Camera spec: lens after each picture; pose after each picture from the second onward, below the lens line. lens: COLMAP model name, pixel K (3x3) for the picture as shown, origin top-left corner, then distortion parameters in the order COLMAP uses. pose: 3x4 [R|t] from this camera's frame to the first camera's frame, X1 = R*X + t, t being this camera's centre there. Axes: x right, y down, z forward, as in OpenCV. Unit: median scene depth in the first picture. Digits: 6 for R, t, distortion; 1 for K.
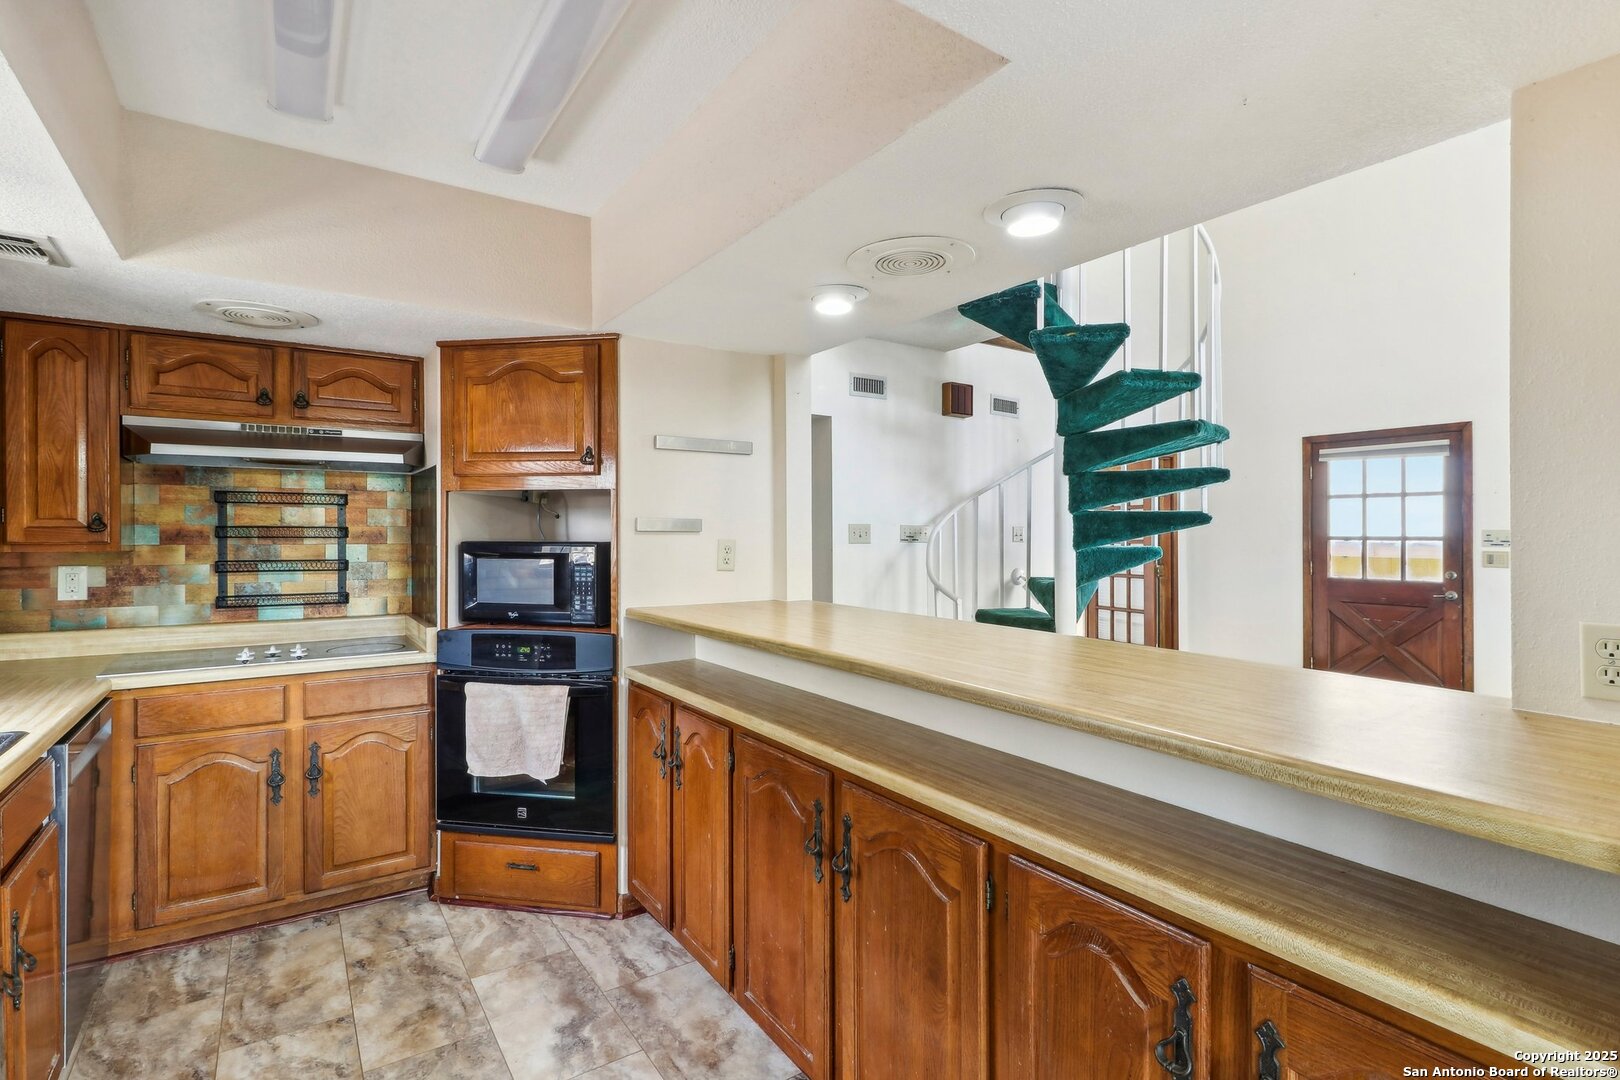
lens RADIAL K [[761.2, 0, 804.8], [0, 761.2, 535.7], [0, 0, 1]] dist [0.016025, -0.011271]
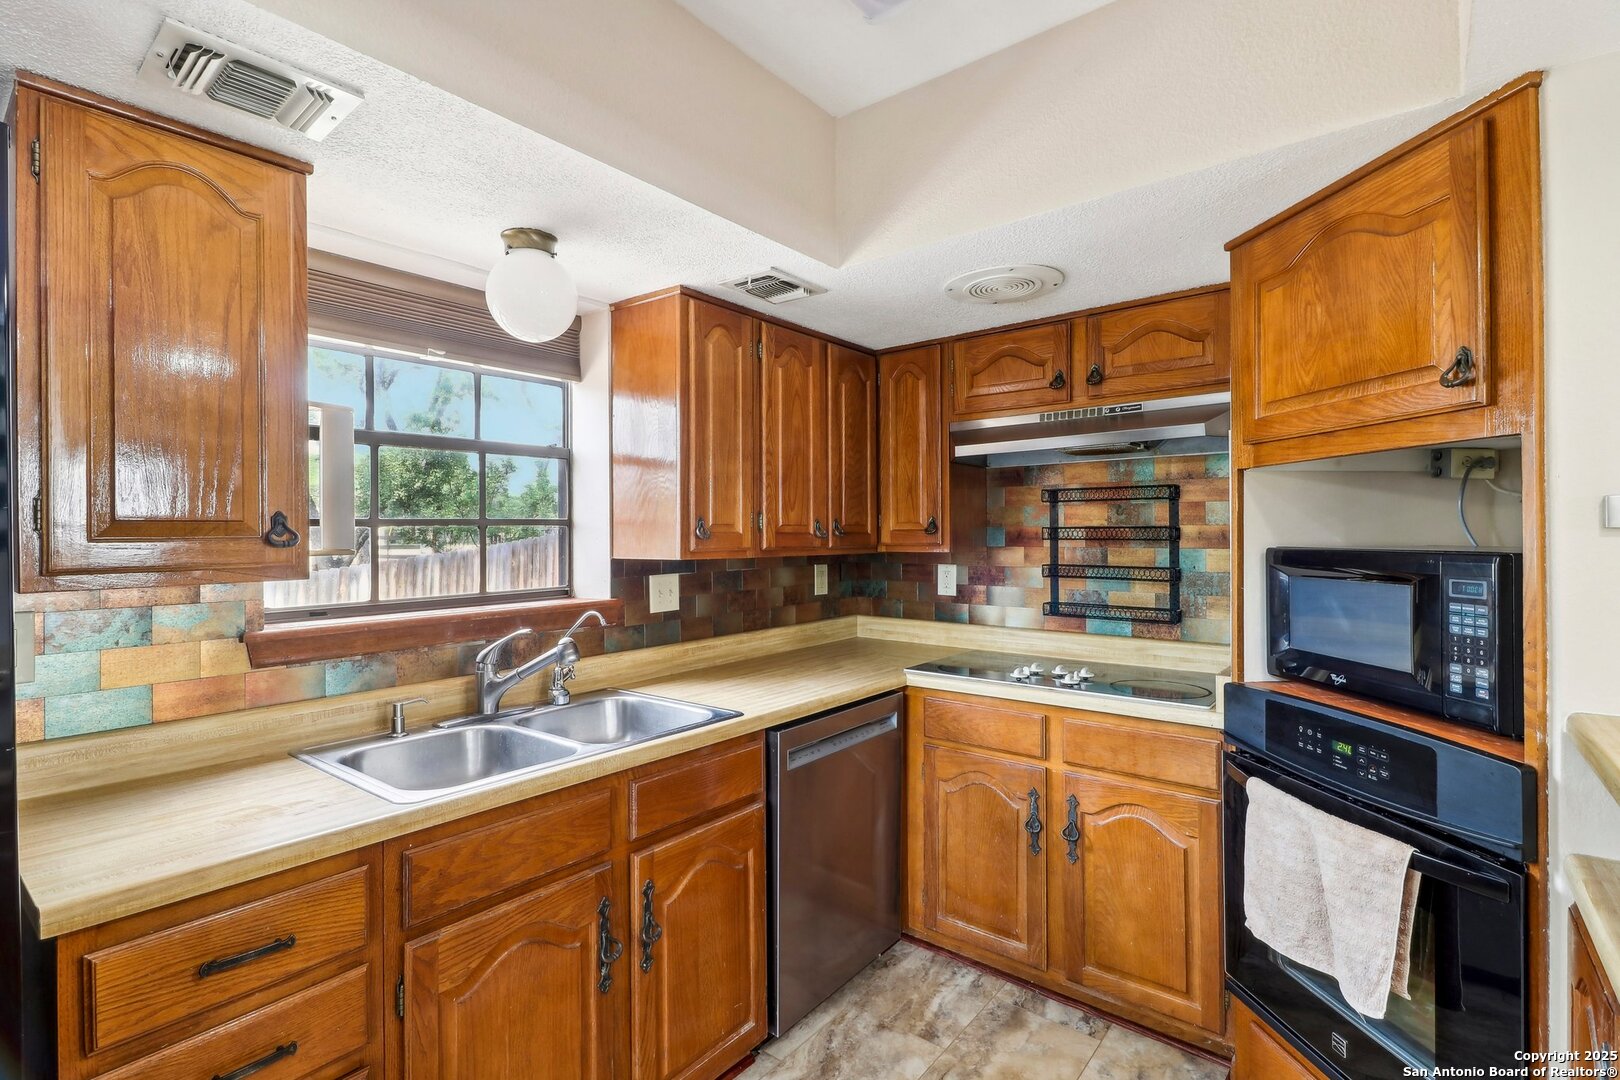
lens RADIAL K [[761.2, 0, 811.2], [0, 761.2, 530.4], [0, 0, 1]] dist [0.016025, -0.011271]
pose [[0.288933, -0.007179, -0.957323, 0.047429], [0.000604, 0.999973, -0.007316, -0.002203], [0.957349, 0.001535, 0.288929, 0.478040]]
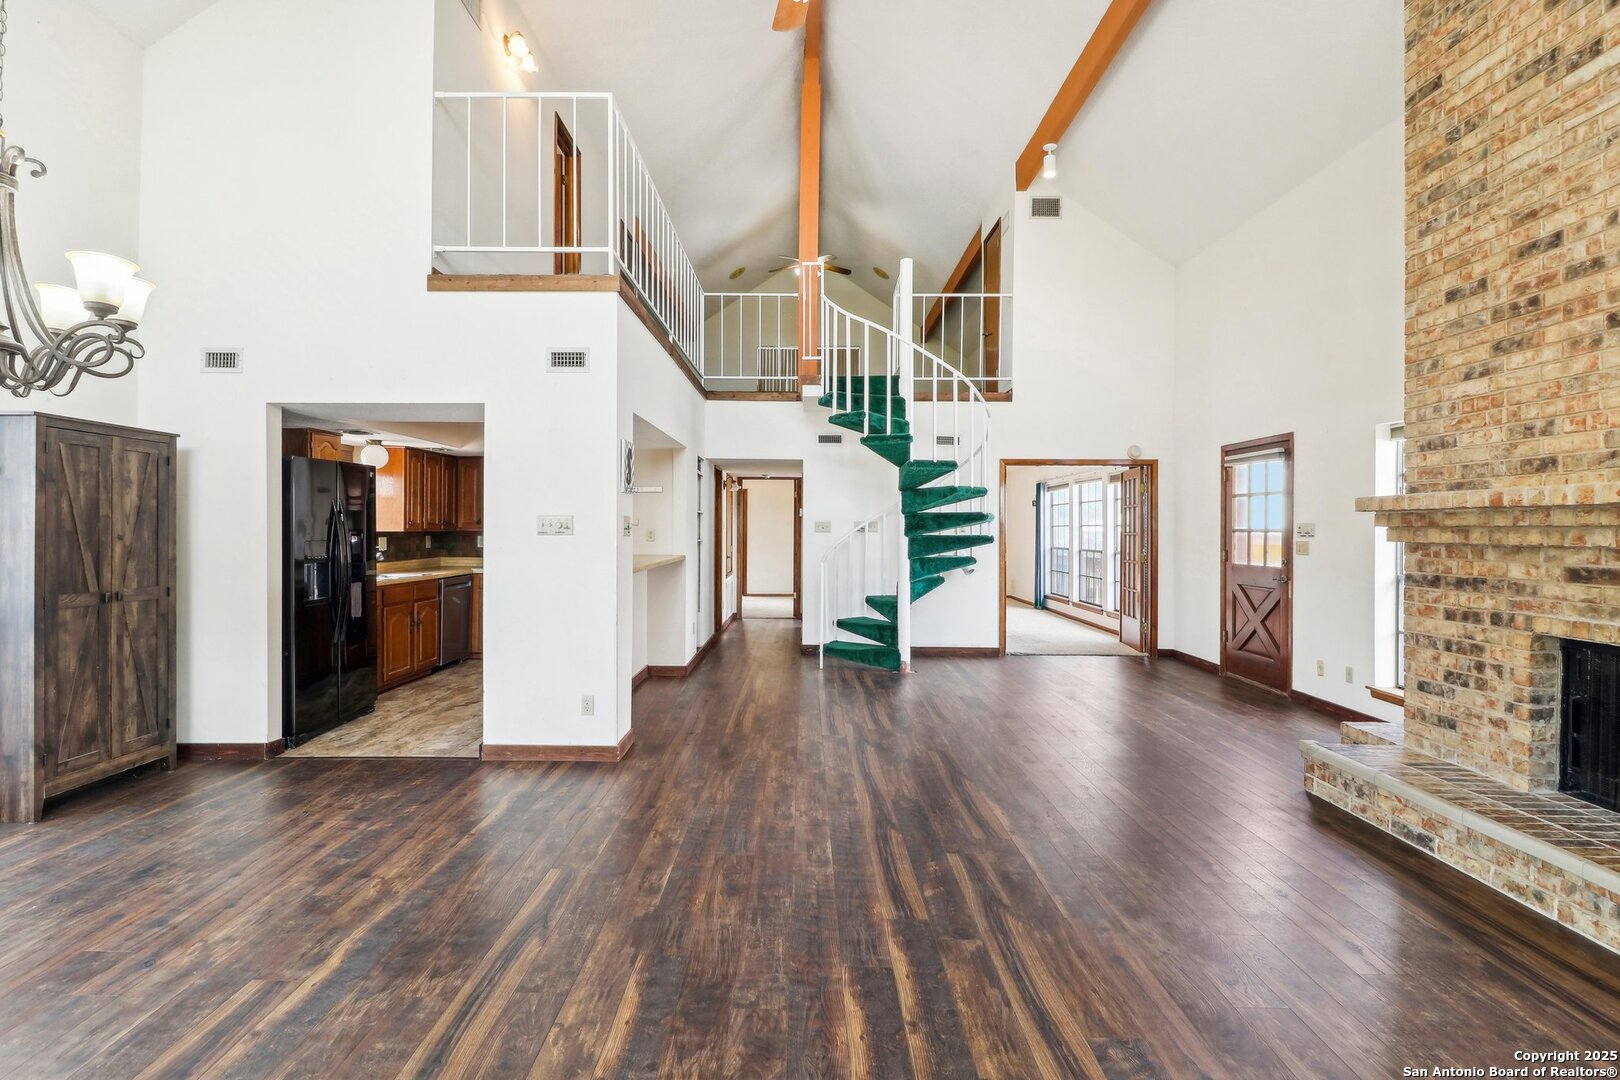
lens RADIAL K [[761.2, 0, 801.3], [0, 761.2, 526.2], [0, 0, 1]] dist [0.016025, -0.011271]
pose [[0.819668, -0.000921, -0.572837, 1.874368], [-0.005493, 0.999940, -0.009468, 0.024668], [0.572812, 0.010907, 0.819614, -0.809815]]
